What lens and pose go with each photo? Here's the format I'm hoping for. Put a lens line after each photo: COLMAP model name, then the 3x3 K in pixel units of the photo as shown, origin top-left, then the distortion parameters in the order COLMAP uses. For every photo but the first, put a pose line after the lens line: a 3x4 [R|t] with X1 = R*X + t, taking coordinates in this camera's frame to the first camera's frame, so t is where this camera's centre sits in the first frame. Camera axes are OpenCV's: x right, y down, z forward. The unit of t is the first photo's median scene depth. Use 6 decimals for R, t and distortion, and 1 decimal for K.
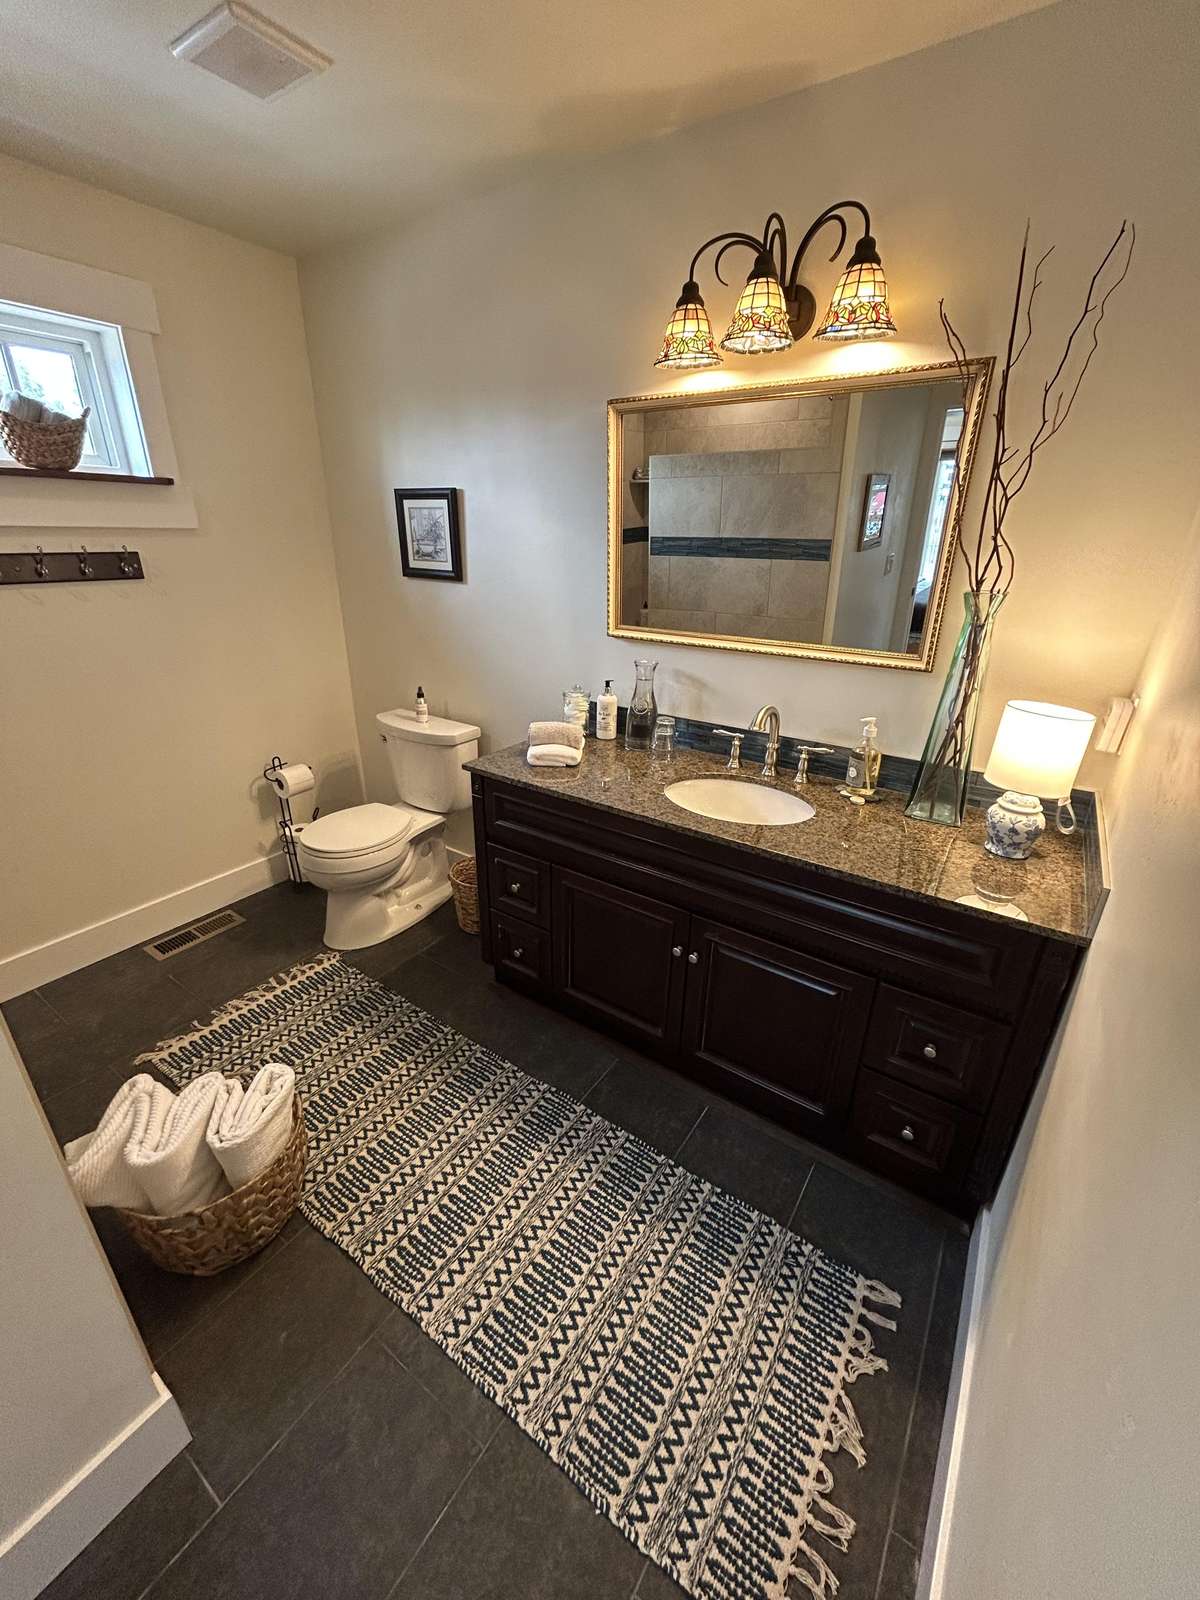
lens RADIAL K [[646.5, 0, 600.0], [0, 646.5, 800.0], [0, 0, 1]] dist [0.001289, 0.000202]
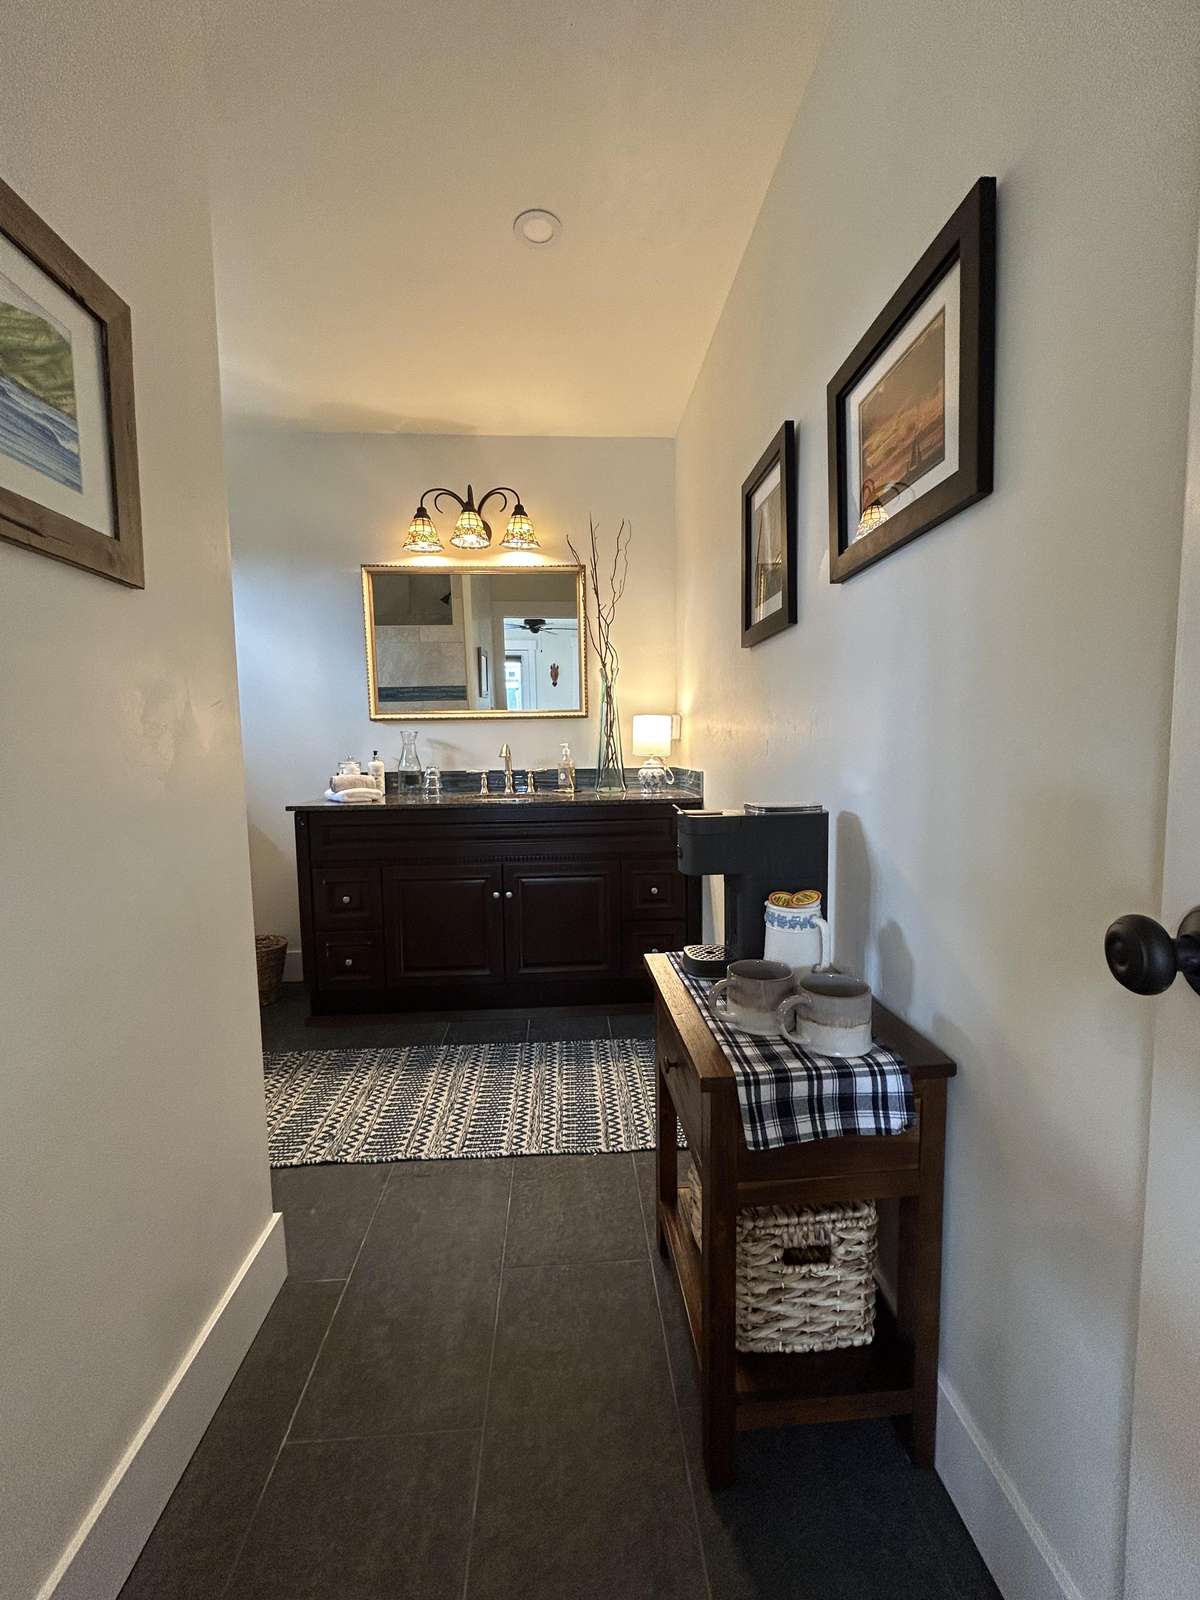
lens RADIAL K [[646.5, 0, 600.0], [0, 646.5, 800.0], [0, 0, 1]] dist [0.001289, 0.000202]
pose [[0.789109, -0.081808, 0.608781, -0.492293], [0.261630, 0.941459, -0.212615, 0.351982], [-0.555748, 0.327052, 0.764317, -0.271586]]
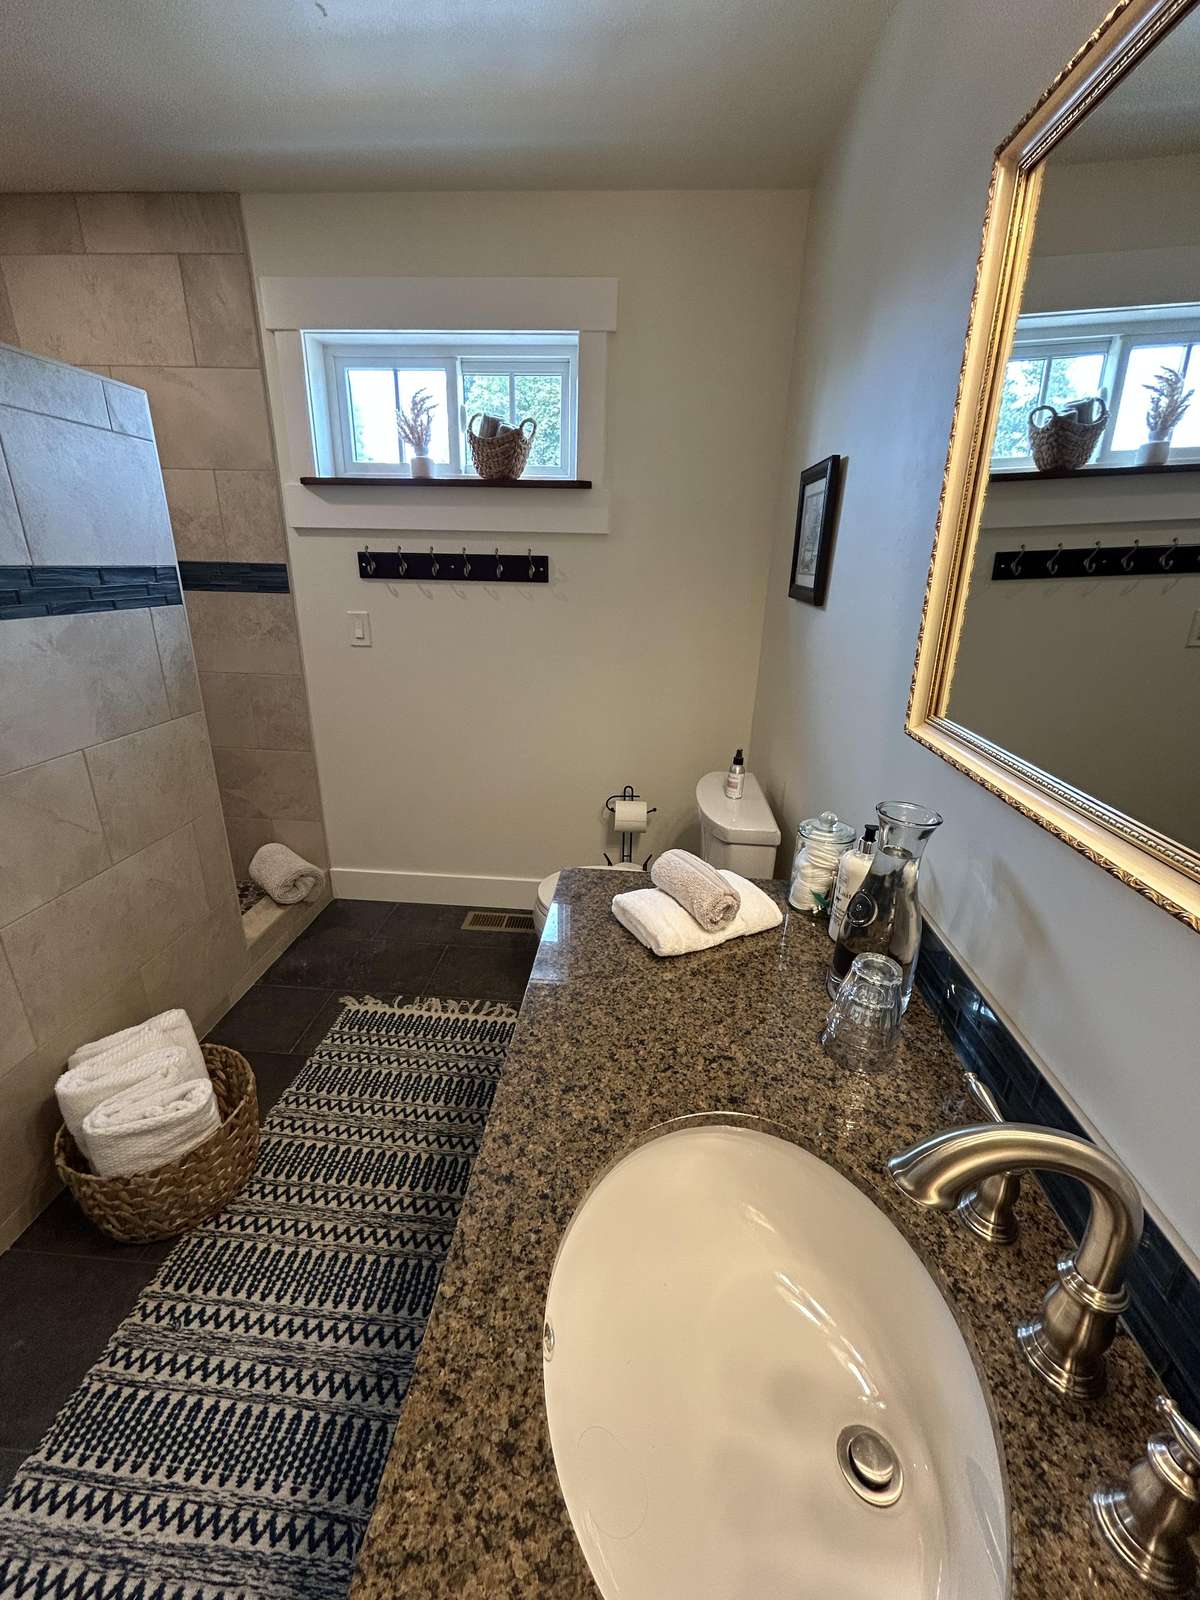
lens RADIAL K [[648.2, 0, 600.0], [0, 648.2, 800.0], [0, 0, 1]] dist [-0.002331, -0.000160]
pose [[0.510261, 0.302959, -0.804891, 0.302906], [-0.351413, 0.927651, 0.126387, -0.211384], [0.784948, 0.218358, 0.579808, 0.636954]]
